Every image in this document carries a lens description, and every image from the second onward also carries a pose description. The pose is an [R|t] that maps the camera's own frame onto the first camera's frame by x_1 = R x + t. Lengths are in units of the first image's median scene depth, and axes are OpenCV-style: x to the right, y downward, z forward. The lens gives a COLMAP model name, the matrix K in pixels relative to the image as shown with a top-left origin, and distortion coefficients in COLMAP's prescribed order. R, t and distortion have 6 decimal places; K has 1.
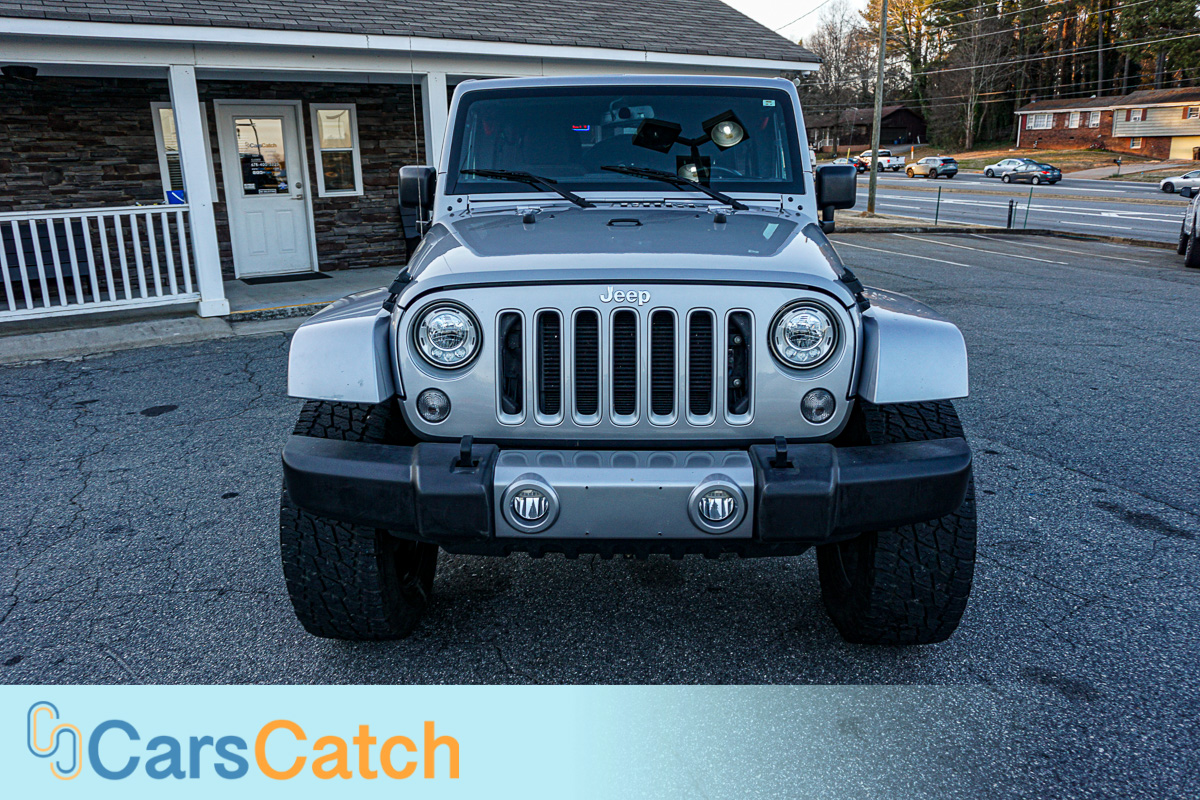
lens RADIAL K [[885.3, 0, 598.3], [0, 885.3, 376.4], [0, 0, 1]] dist [-0.021846, -0.000907]
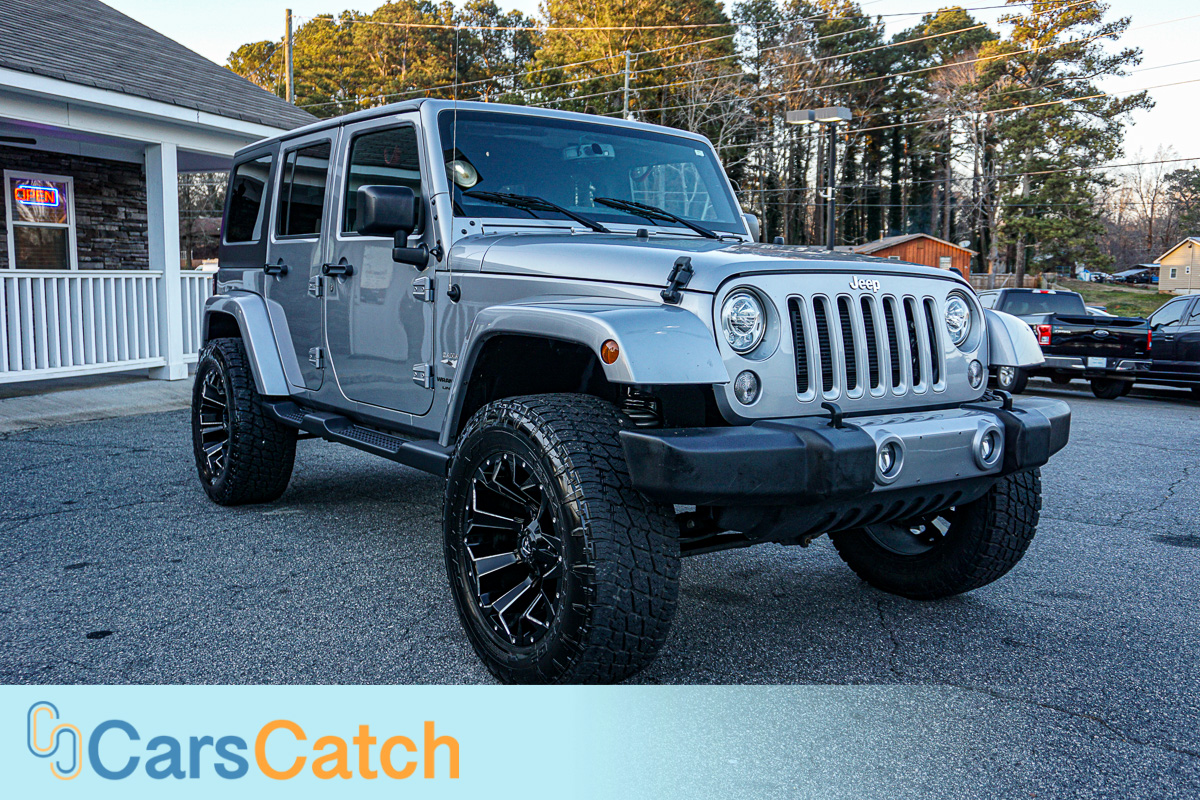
lens RADIAL K [[1070.1, 0, 599.7], [0, 1070.1, 373.6], [0, 0, 1]] dist [-0.011590, -0.004126]
pose [[0.790109, -0.029229, 0.612269, -0.616994], [0.124488, 0.985698, -0.113591, 0.077946], [-0.600192, 0.165970, 0.782447, 0.081268]]
